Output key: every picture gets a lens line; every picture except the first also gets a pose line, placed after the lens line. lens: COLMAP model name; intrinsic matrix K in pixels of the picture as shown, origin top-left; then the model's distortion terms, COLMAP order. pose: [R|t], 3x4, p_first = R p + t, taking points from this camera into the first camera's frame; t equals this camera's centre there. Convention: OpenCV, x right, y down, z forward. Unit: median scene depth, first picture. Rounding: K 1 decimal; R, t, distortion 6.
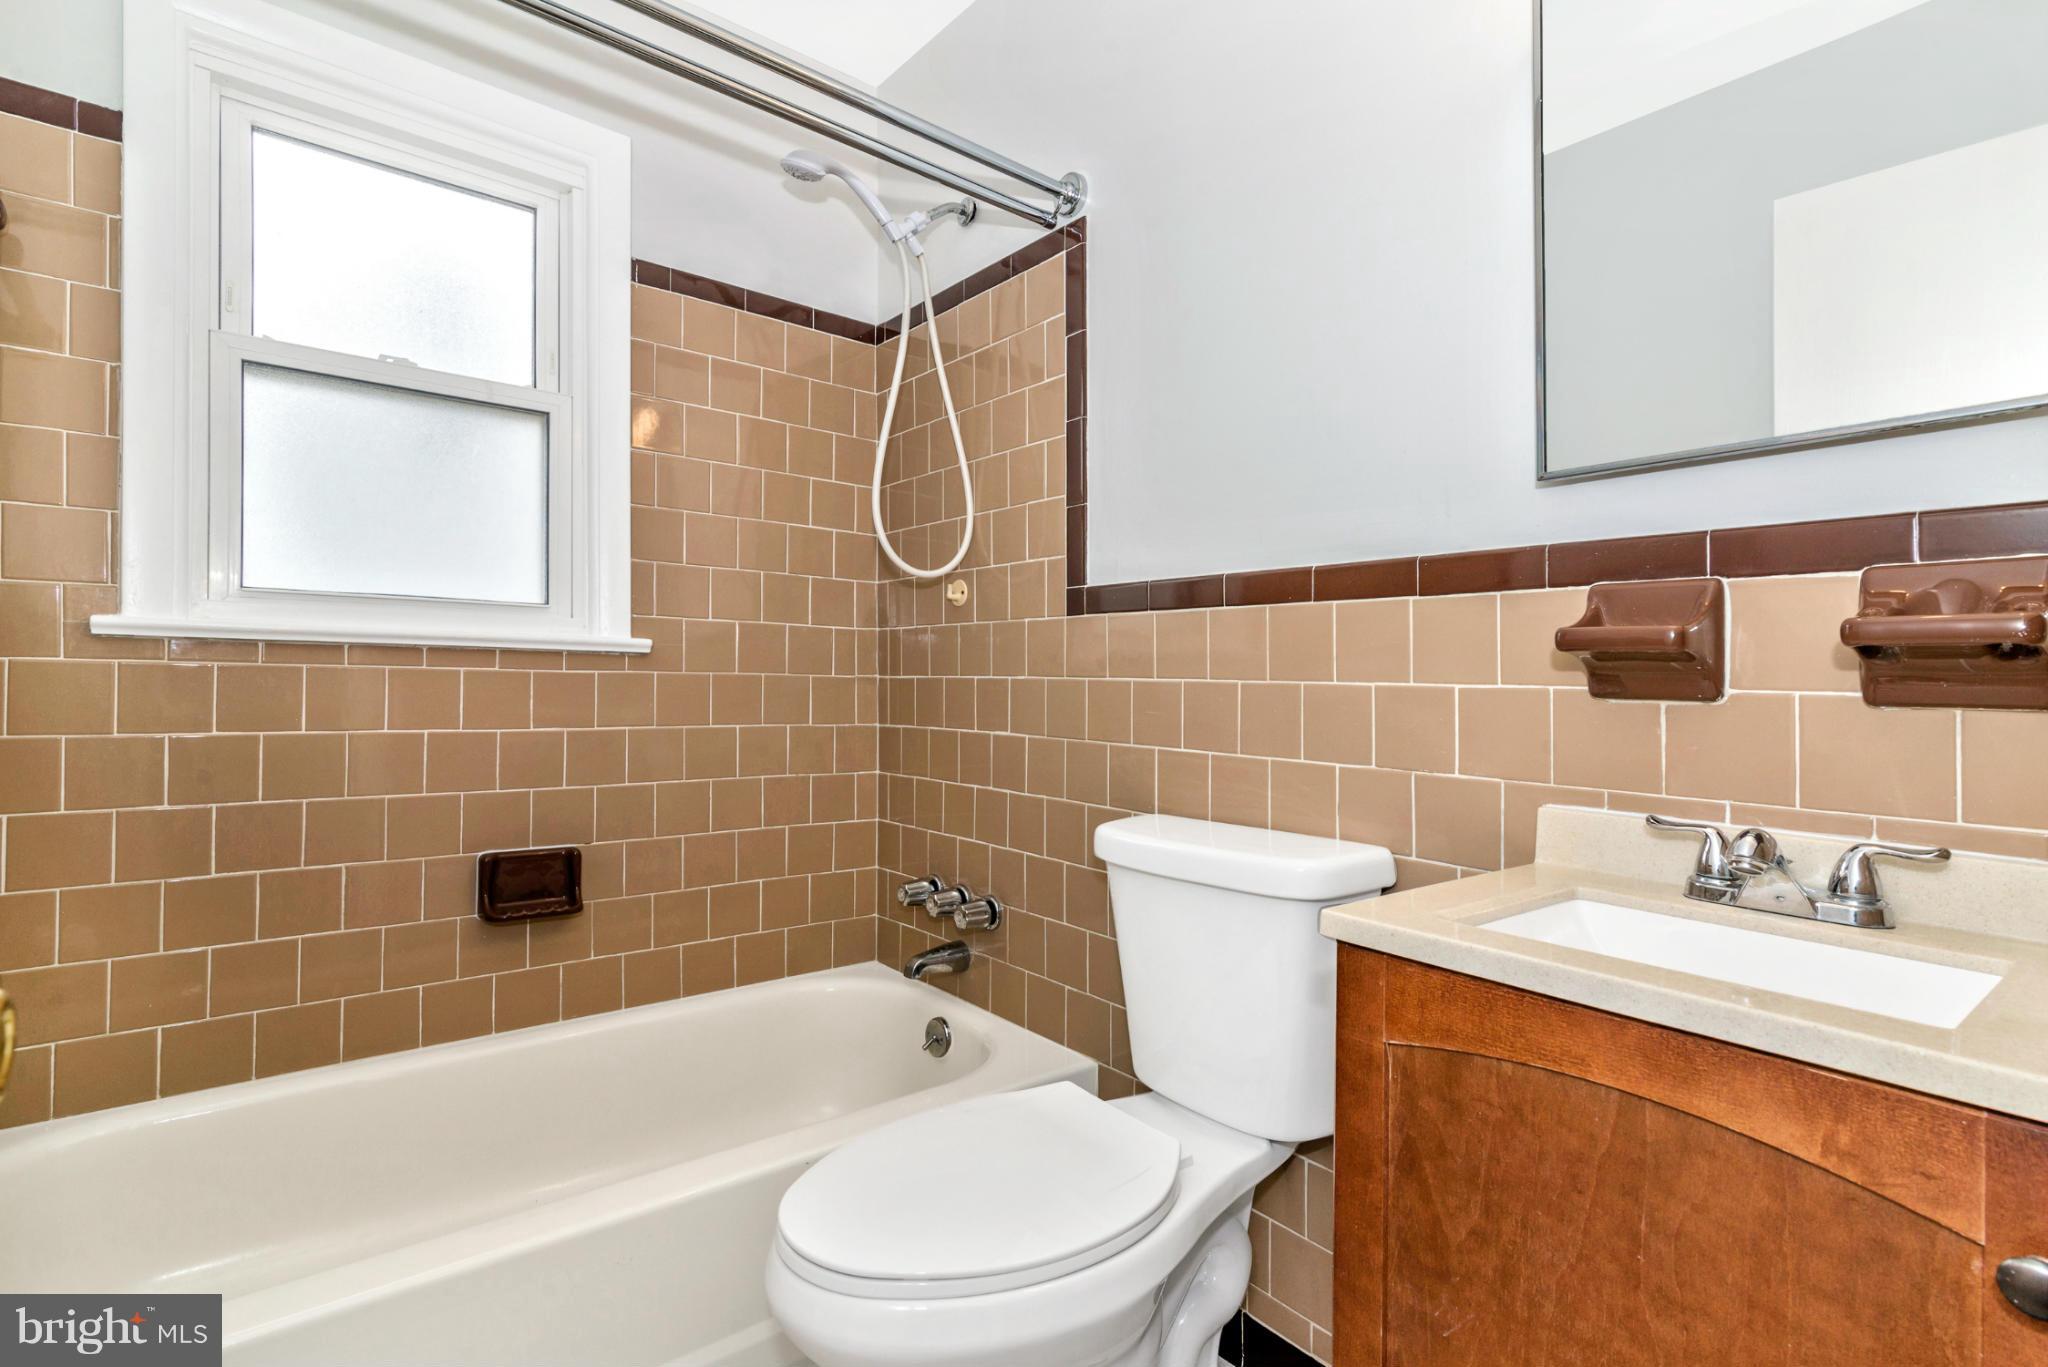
lens RADIAL K [[949.6, 0, 1020.6], [0, 949.6, 681.6], [0, 0, 1]] dist [0.006157, -0.001410]
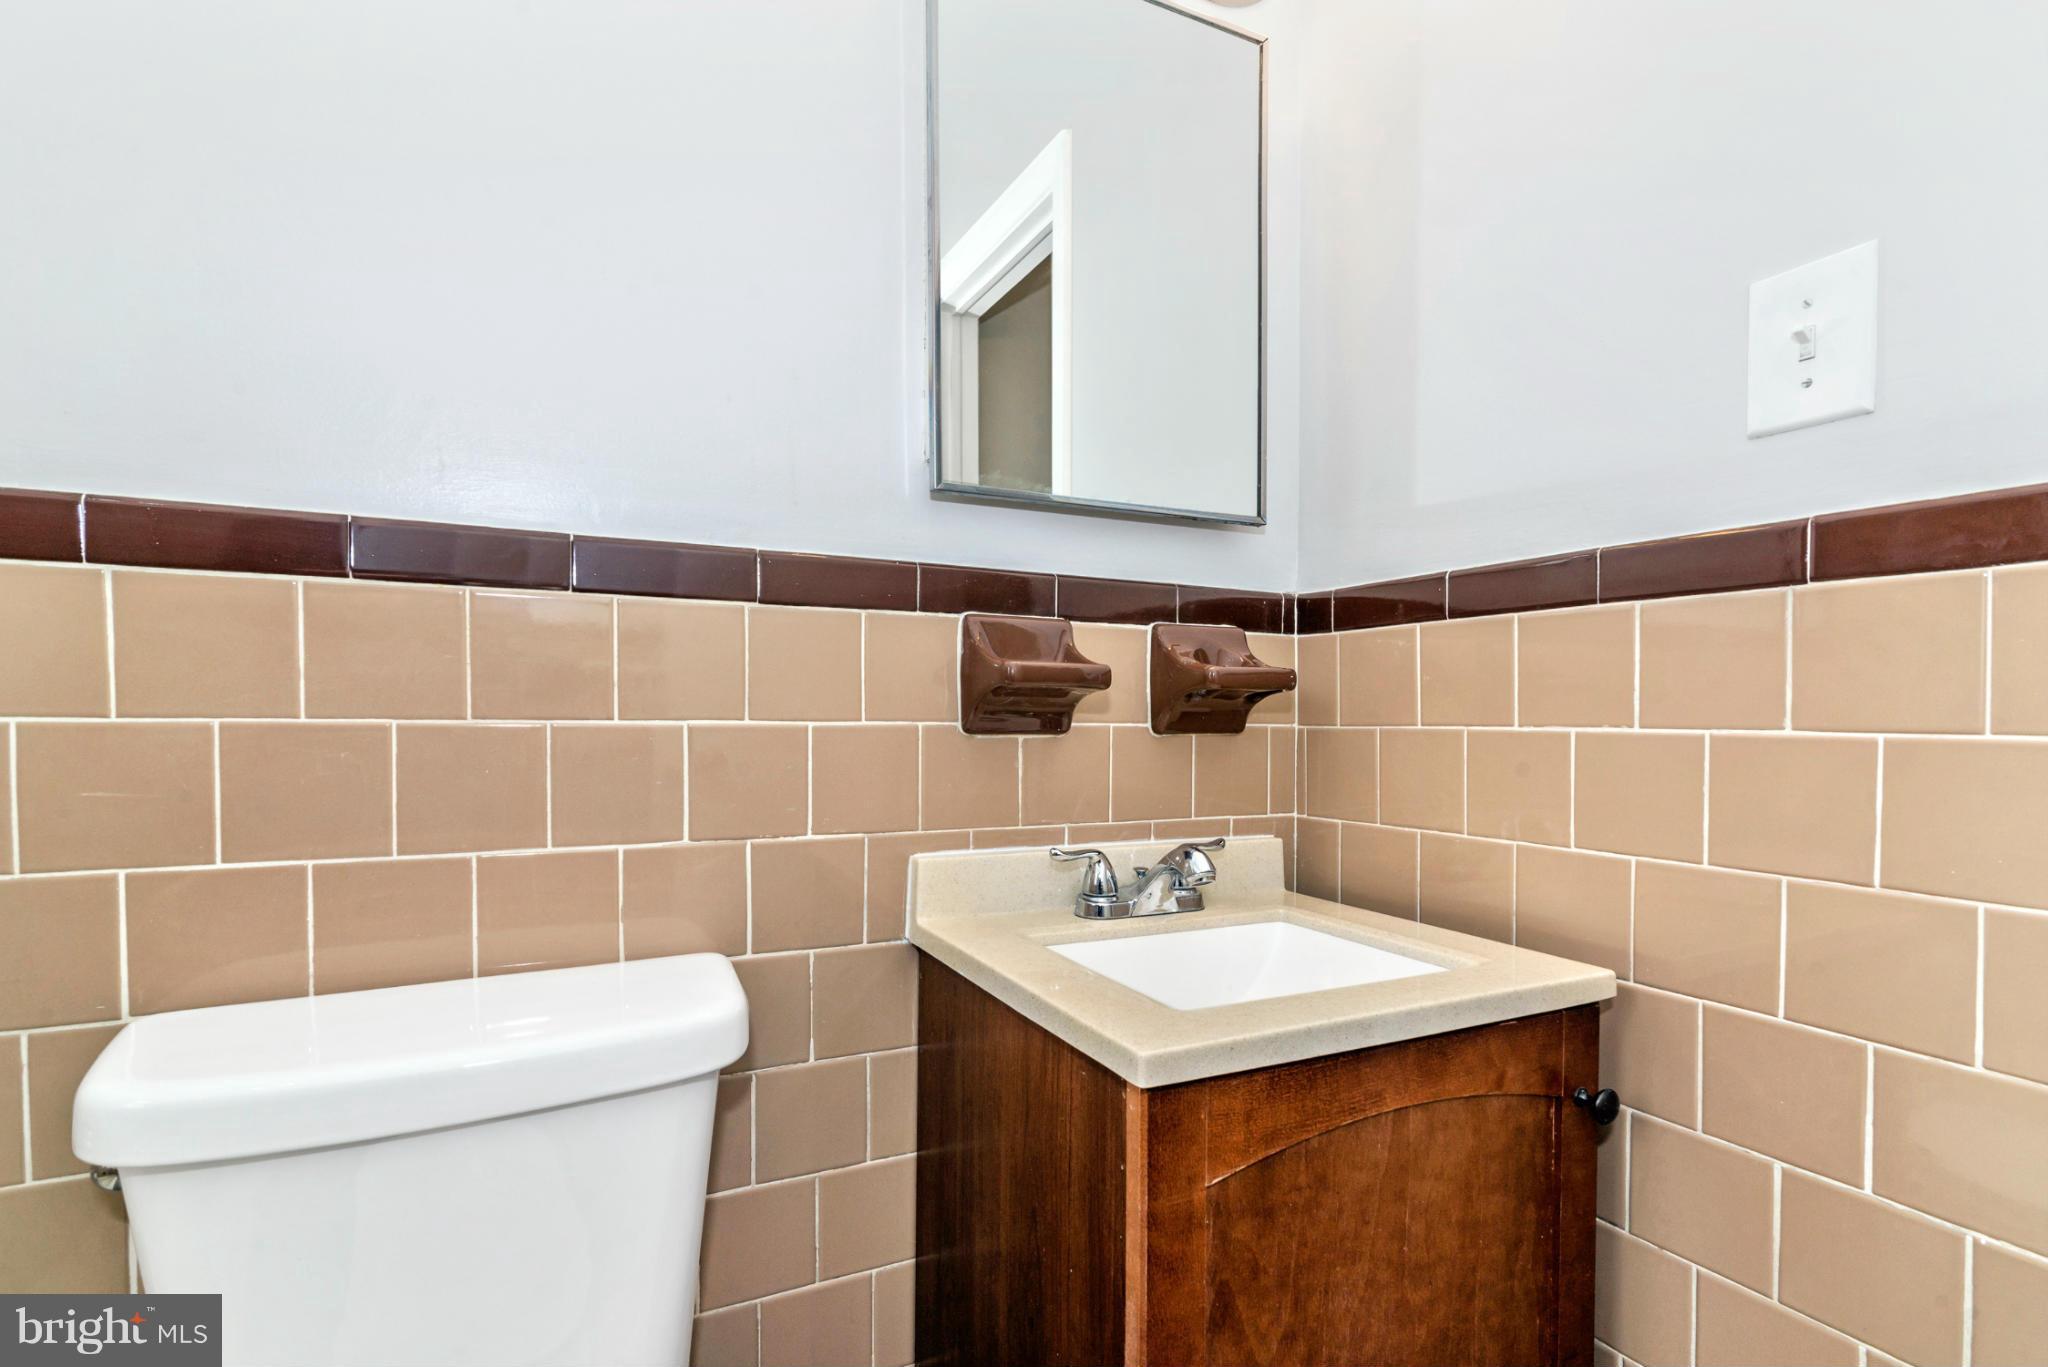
lens RADIAL K [[1010.8, 0, 1025.3], [0, 1010.8, 679.7], [0, 0, 1]] dist [-0.006392, -0.000925]
pose [[0.198313, -0.003252, 0.980133, -0.483041], [-0.007363, 0.999961, 0.004807, -0.055063], [-0.980111, -0.008170, 0.198281, 0.971931]]
